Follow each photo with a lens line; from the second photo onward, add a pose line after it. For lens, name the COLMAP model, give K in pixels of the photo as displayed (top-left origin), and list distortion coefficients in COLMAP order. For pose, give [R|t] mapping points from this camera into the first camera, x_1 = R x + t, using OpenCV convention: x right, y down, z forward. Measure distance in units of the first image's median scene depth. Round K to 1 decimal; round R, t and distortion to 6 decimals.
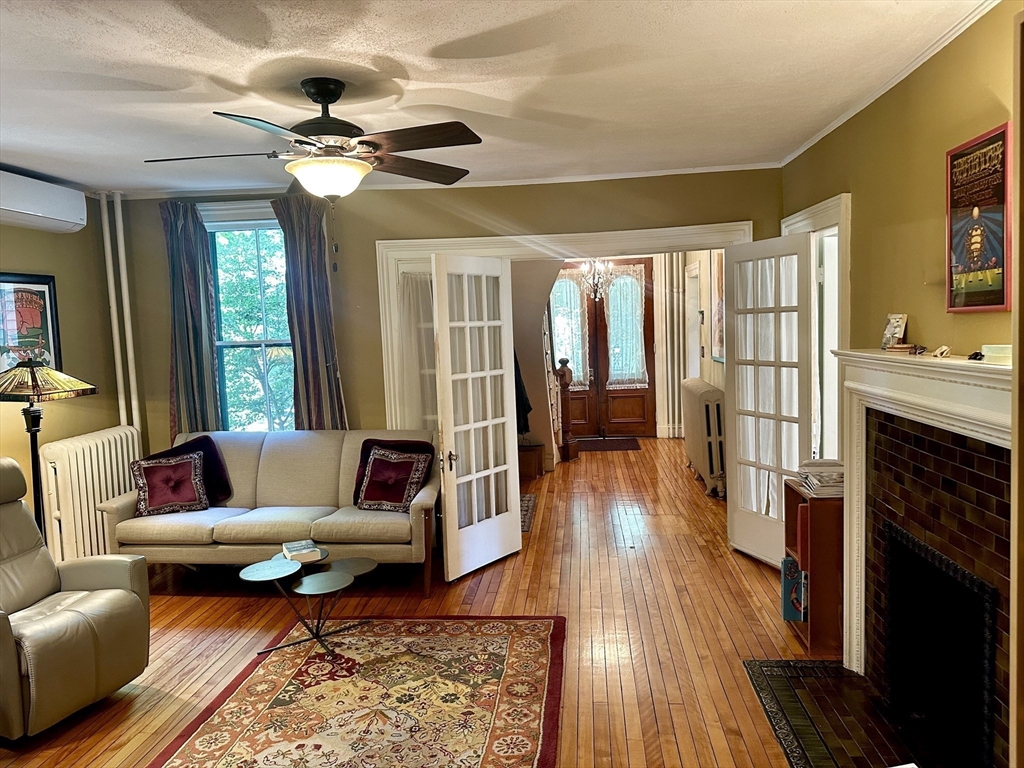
lens RADIAL K [[722.8, 0, 505.5], [0, 722.8, 386.2], [0, 0, 1]] dist [0.041533, -0.001041]
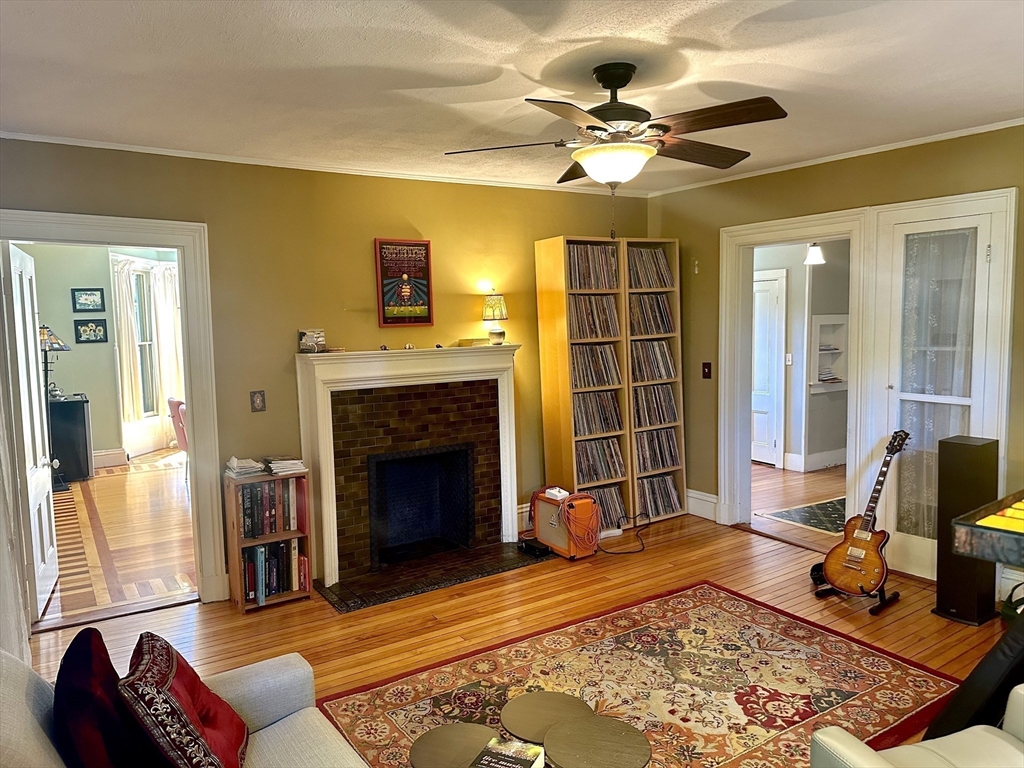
lens RADIAL K [[722.8, 0, 506.3], [0, 722.8, 381.6], [0, 0, 1]] dist [0.041533, -0.001041]
pose [[-0.624302, -0.010298, 0.781116, -0.919911], [0.114277, 0.987952, 0.104361, -0.110873], [-0.772780, 0.154417, -0.615603, 1.753456]]
